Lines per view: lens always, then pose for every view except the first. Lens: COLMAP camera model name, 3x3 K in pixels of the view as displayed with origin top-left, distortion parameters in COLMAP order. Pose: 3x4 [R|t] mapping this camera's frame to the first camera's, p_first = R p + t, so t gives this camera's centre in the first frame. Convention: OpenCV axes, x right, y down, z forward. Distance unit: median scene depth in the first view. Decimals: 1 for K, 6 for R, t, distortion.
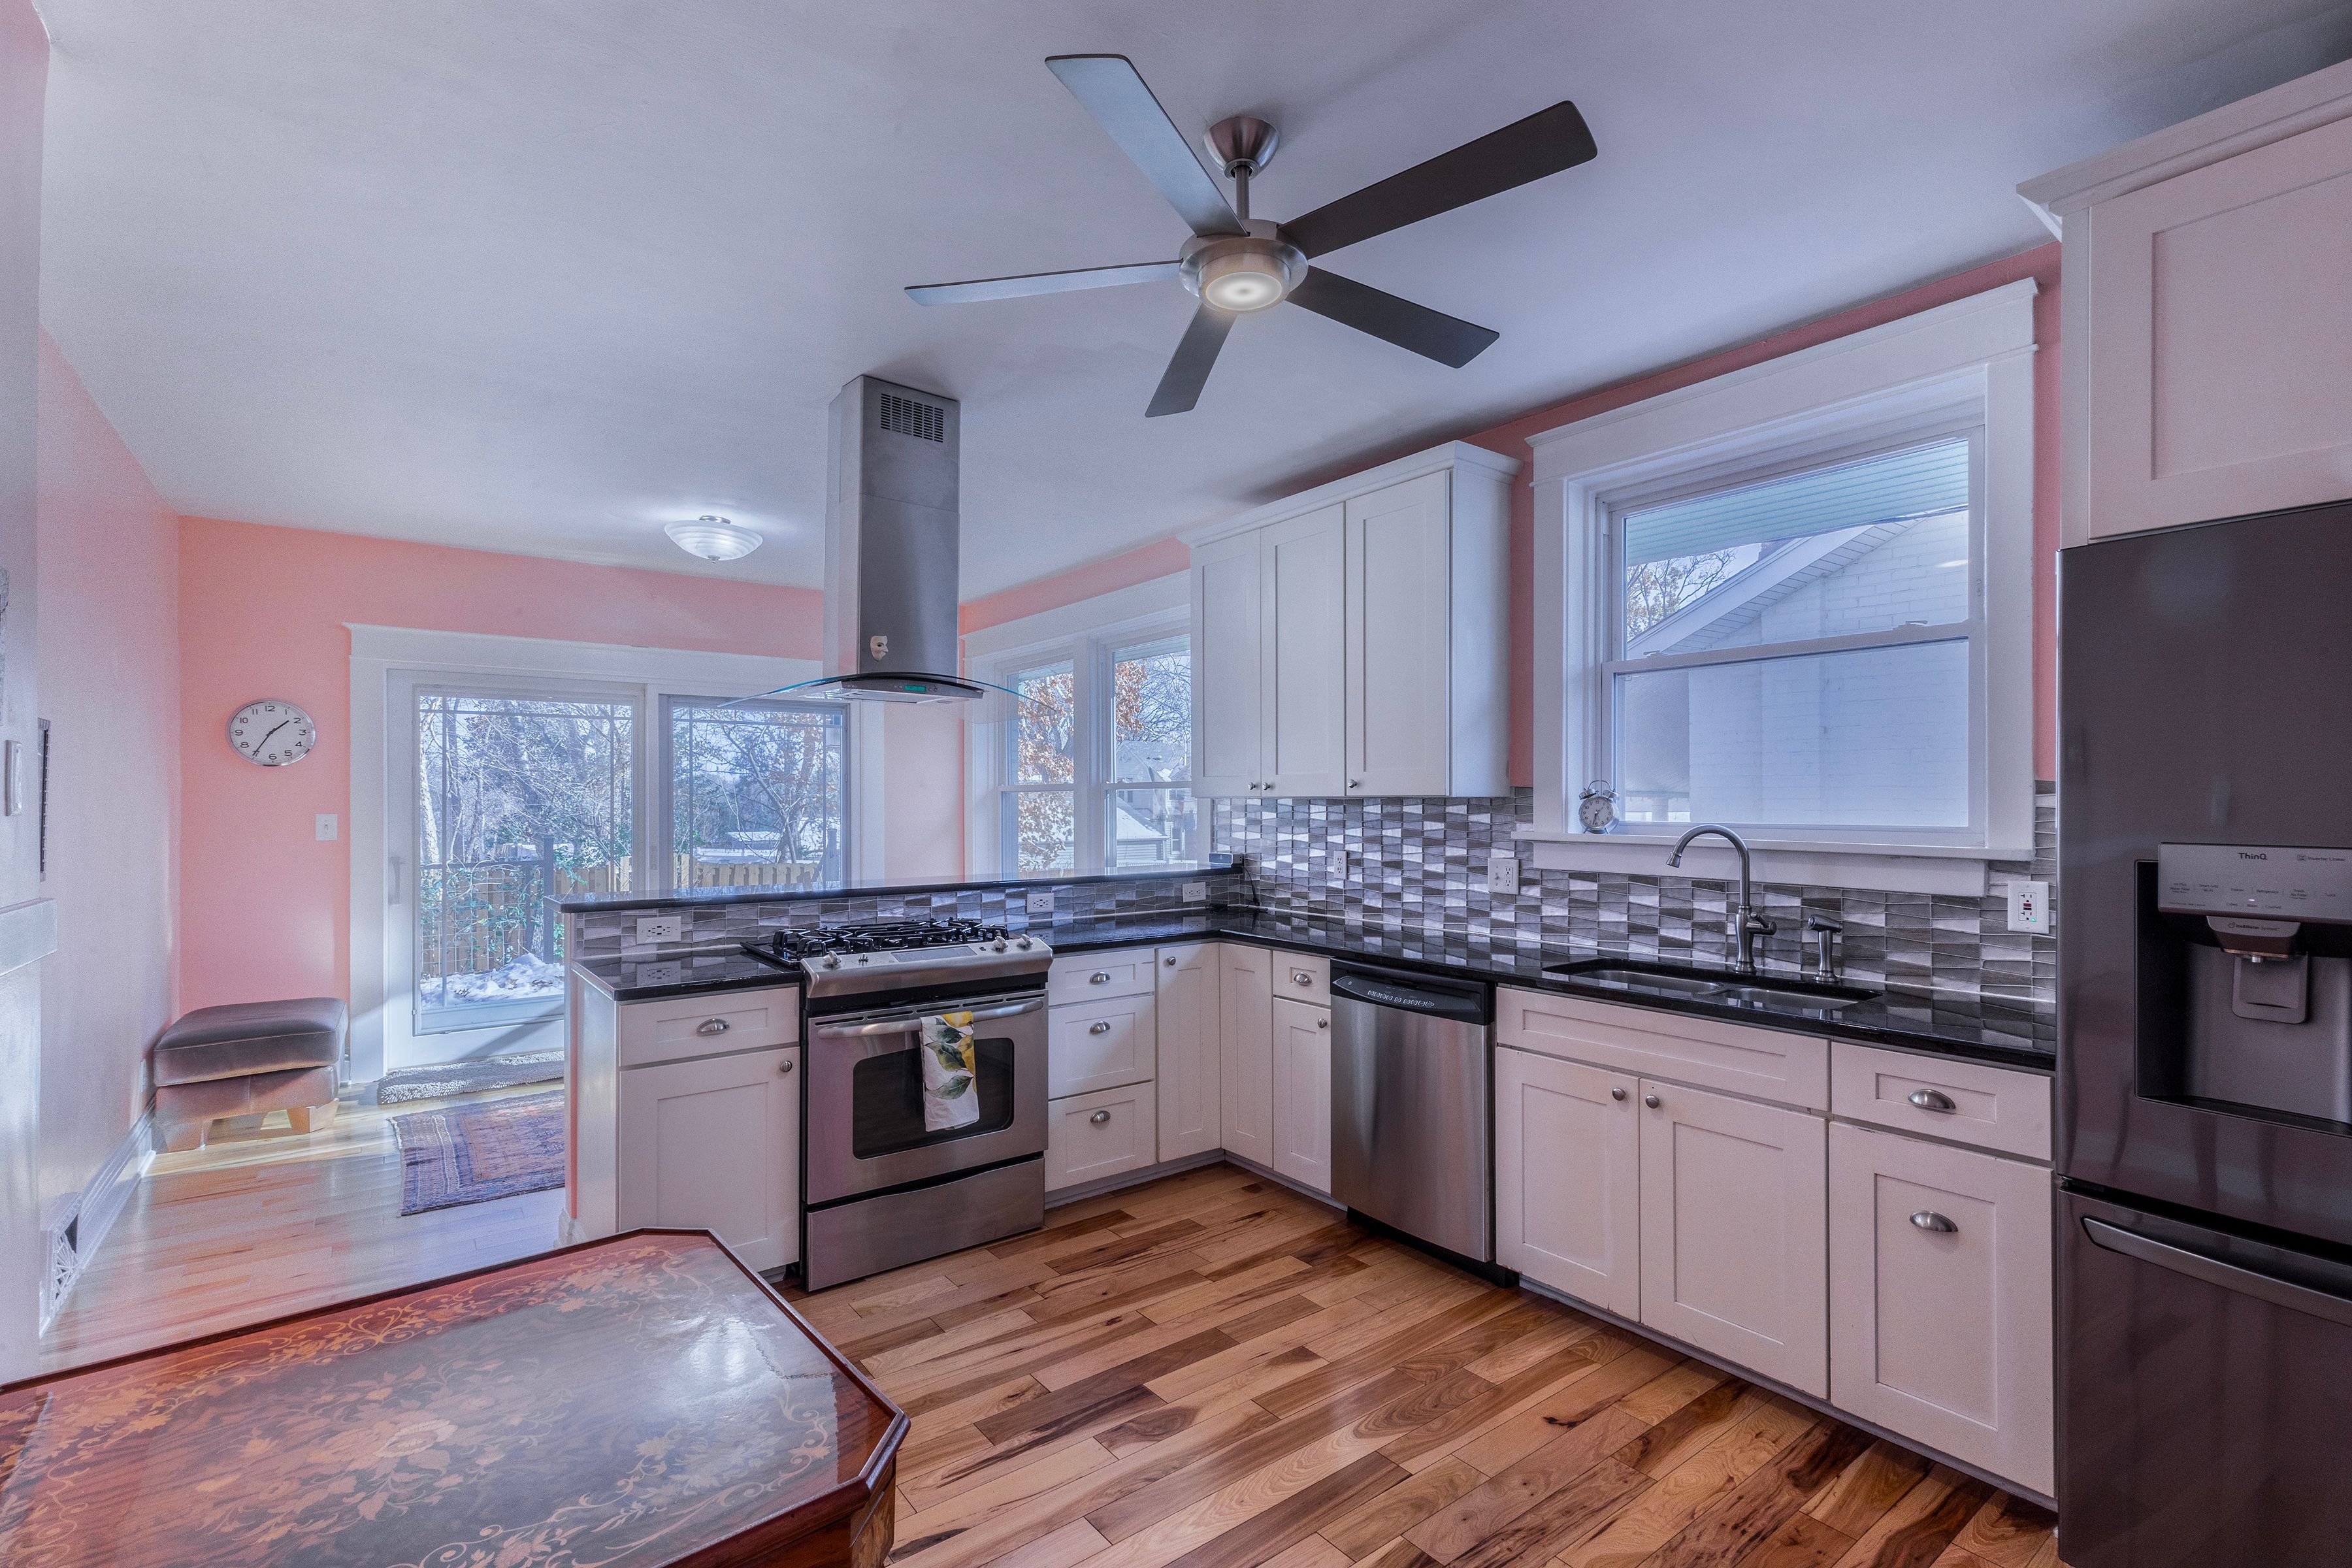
lens RADIAL K [[1058.8, 0, 1182.6], [0, 1058.8, 795.8], [0, 0, 1]] dist [0.013989, -0.002086]
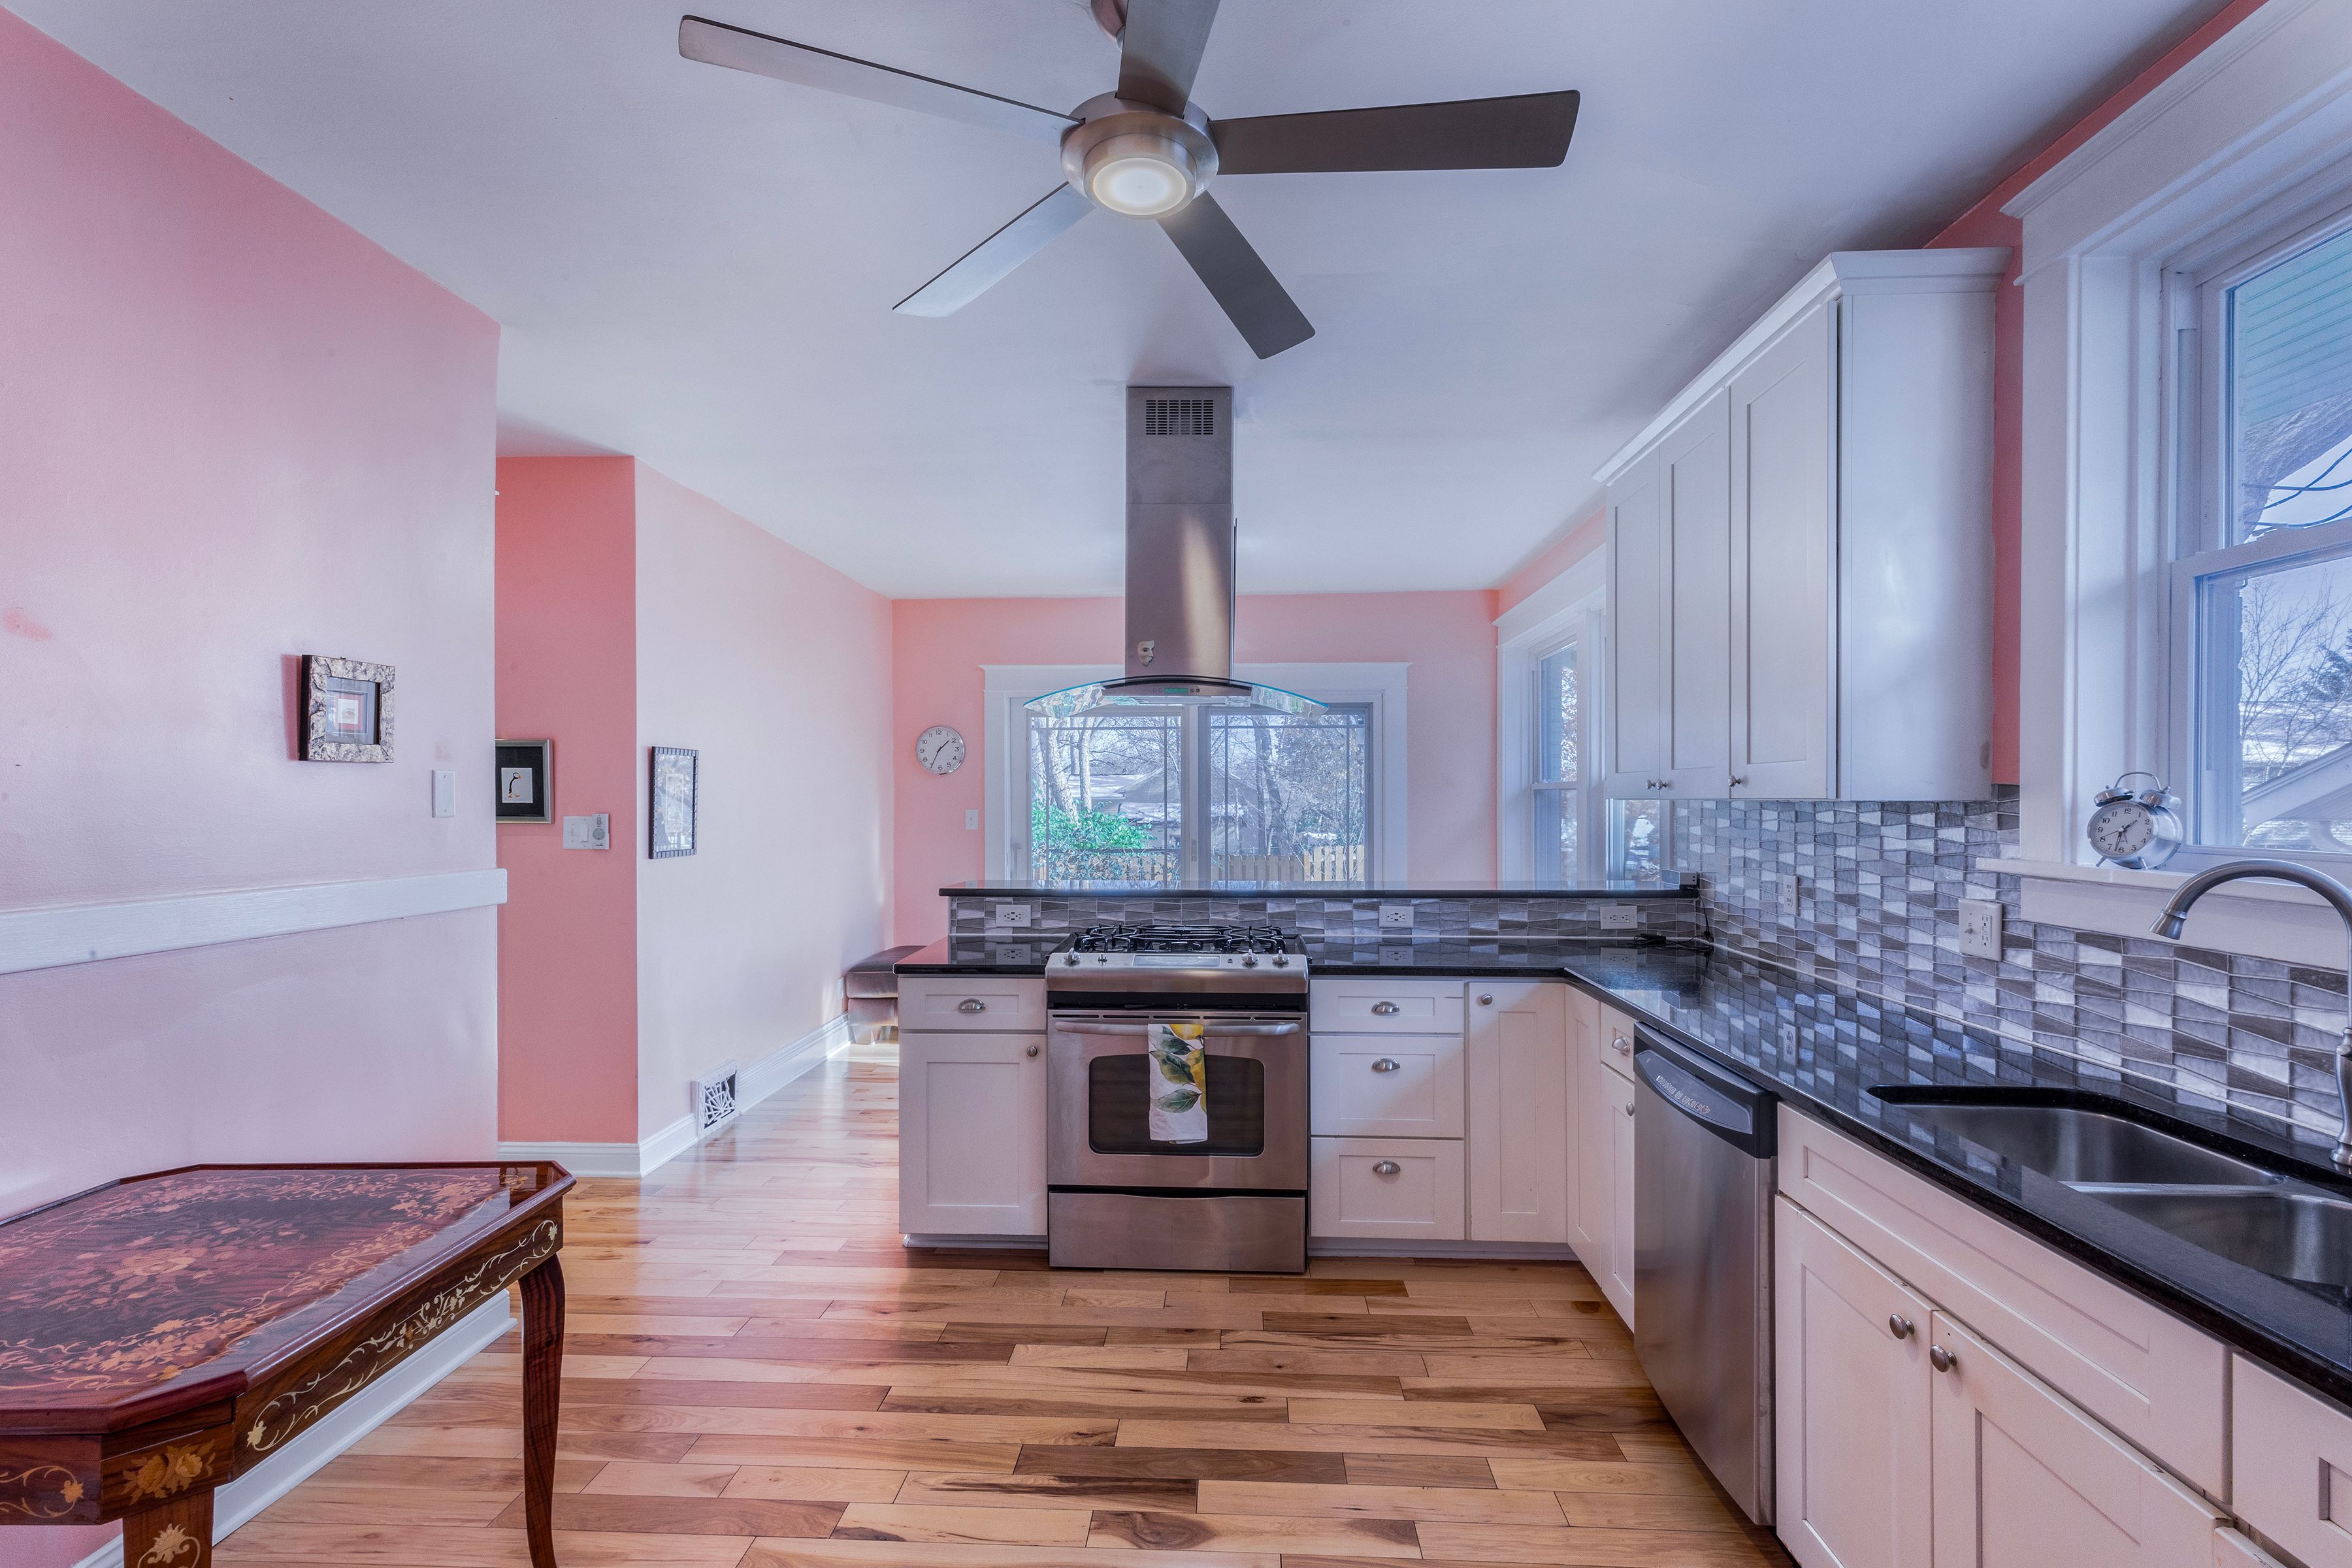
lens RADIAL K [[1058.8, 0, 1185.0], [0, 1058.8, 797.8], [0, 0, 1]] dist [0.013989, -0.002086]
pose [[0.763833, 0.000800, -0.645414, 0.384537], [0.003609, 0.999978, 0.005510, -0.006568], [0.645404, -0.006539, 0.763813, 0.247970]]
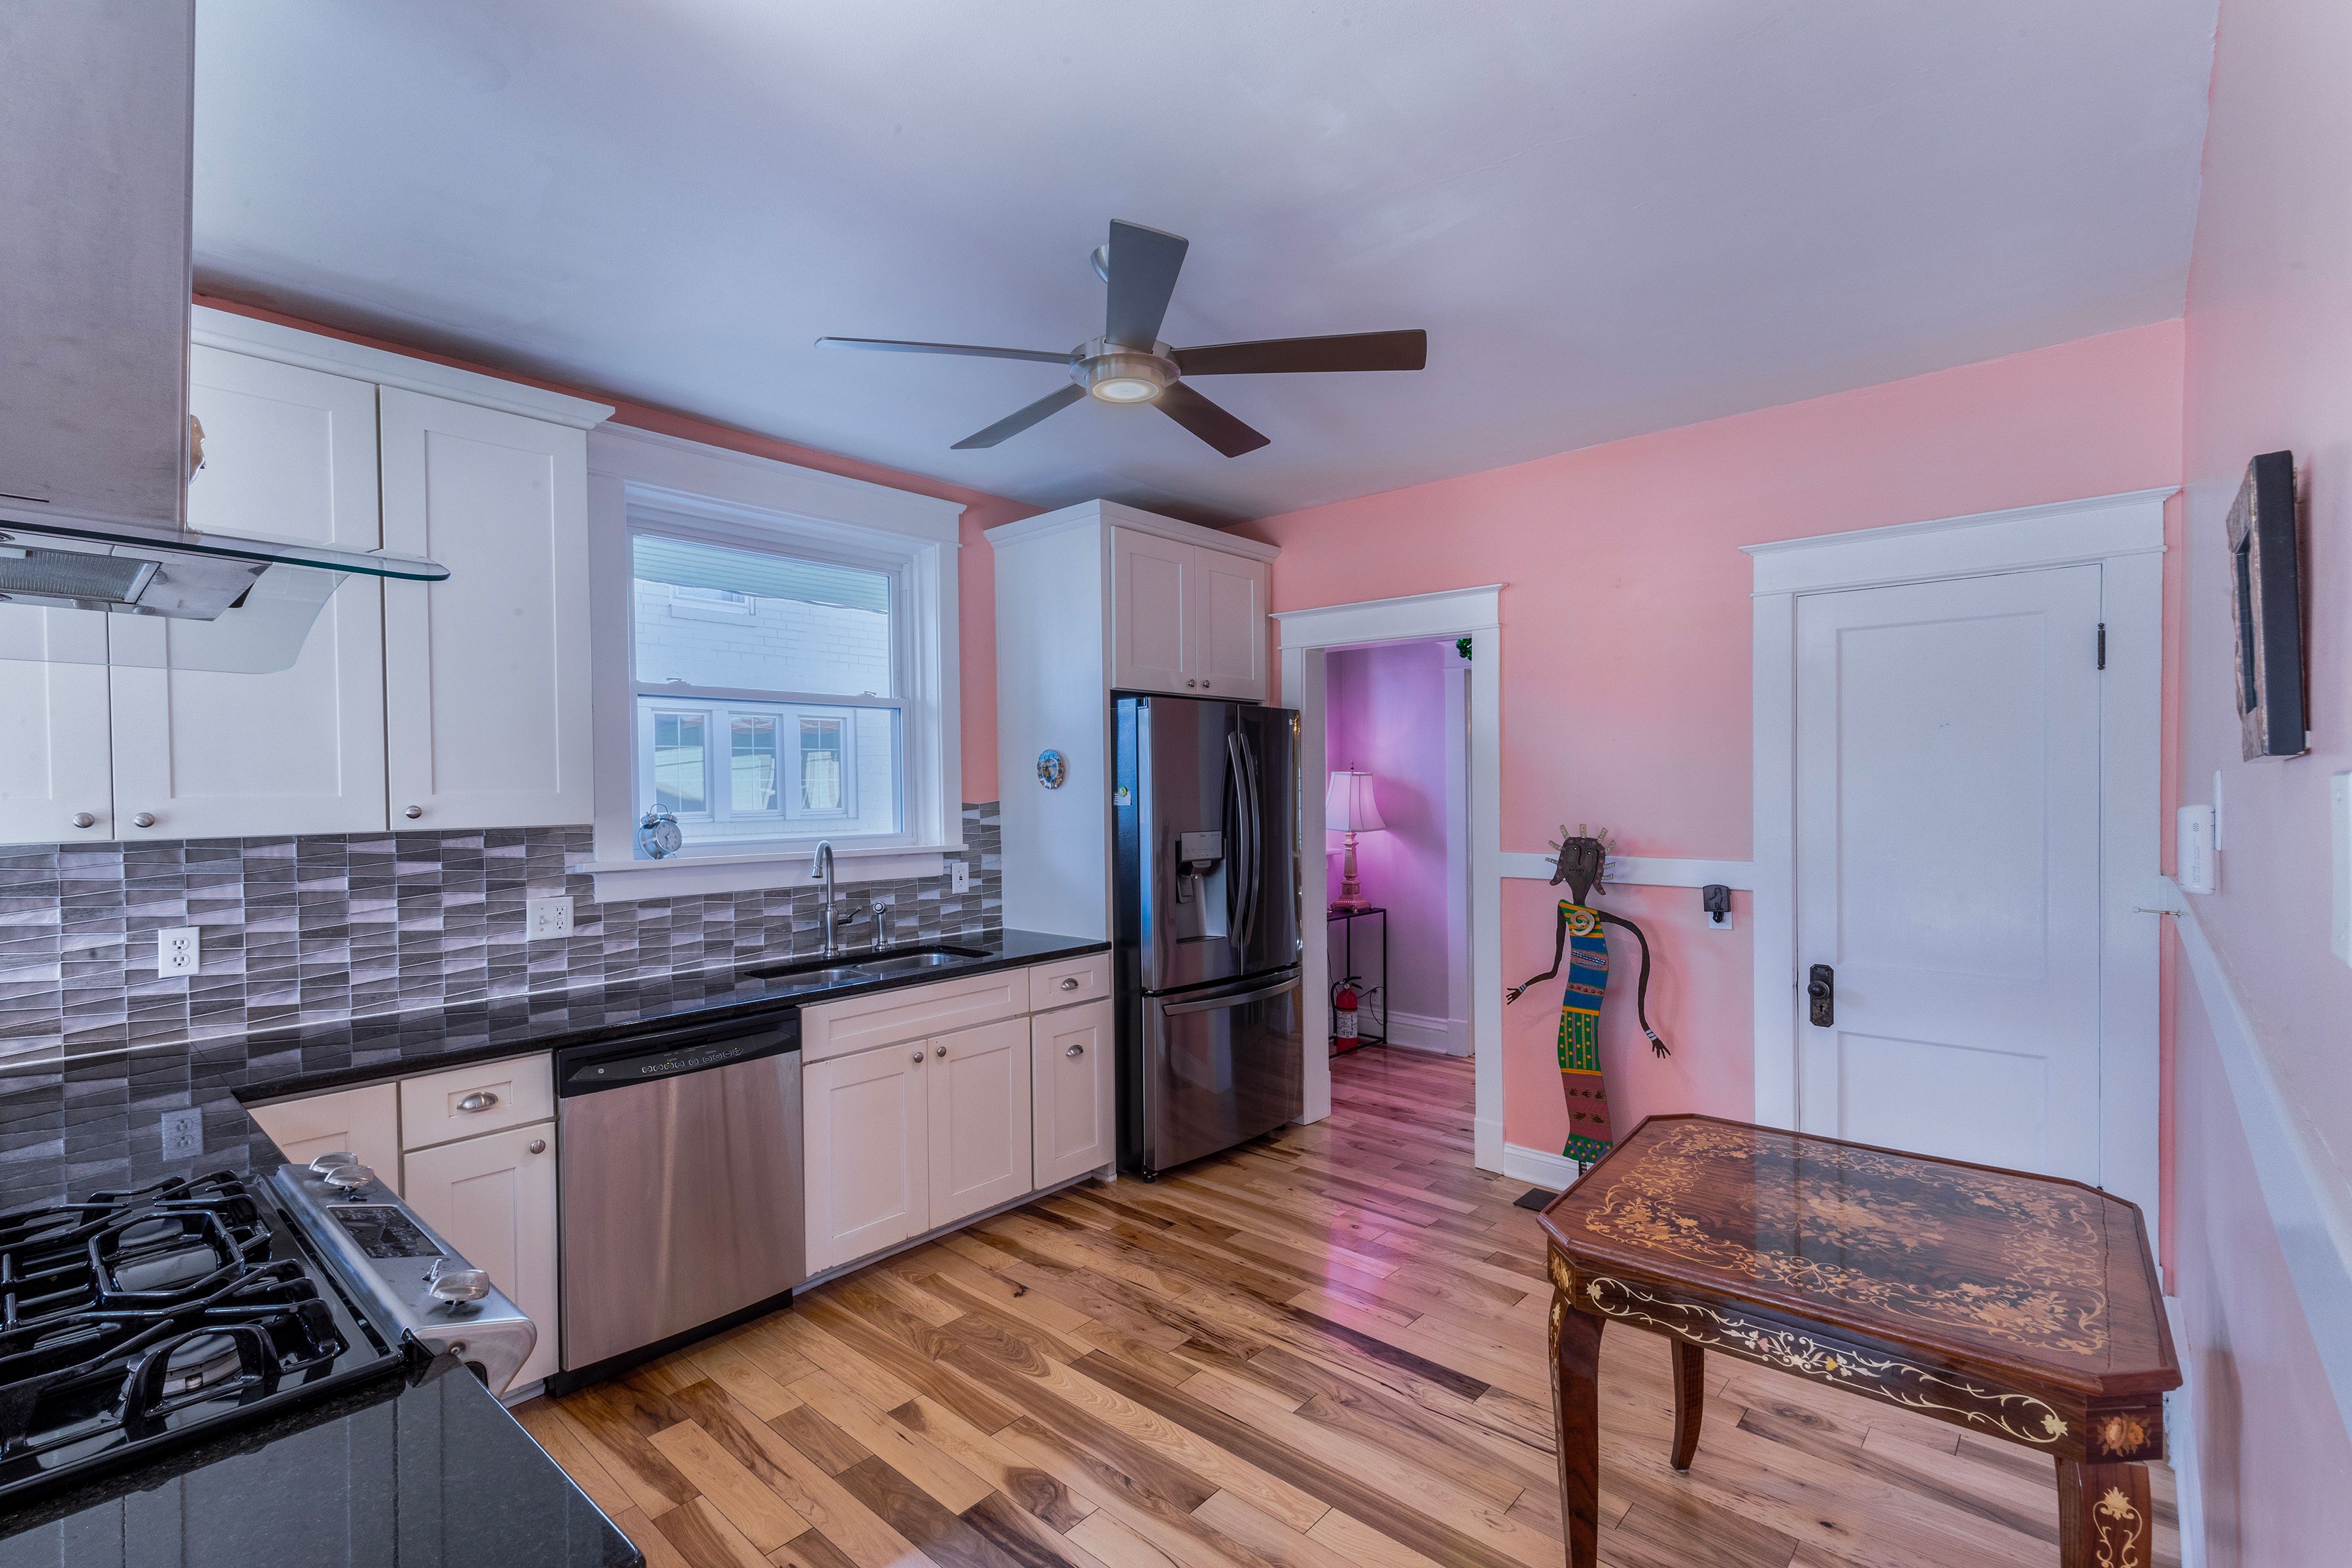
lens RADIAL K [[1058.8, 0, 1185.5], [0, 1058.8, 790.6], [0, 0, 1]] dist [0.013989, -0.002086]
pose [[-0.193724, 0.000953, 0.981056, -0.688810], [0.008999, 0.999959, 0.000805, -0.024692], [-0.981015, 0.008984, -0.193725, 0.734005]]
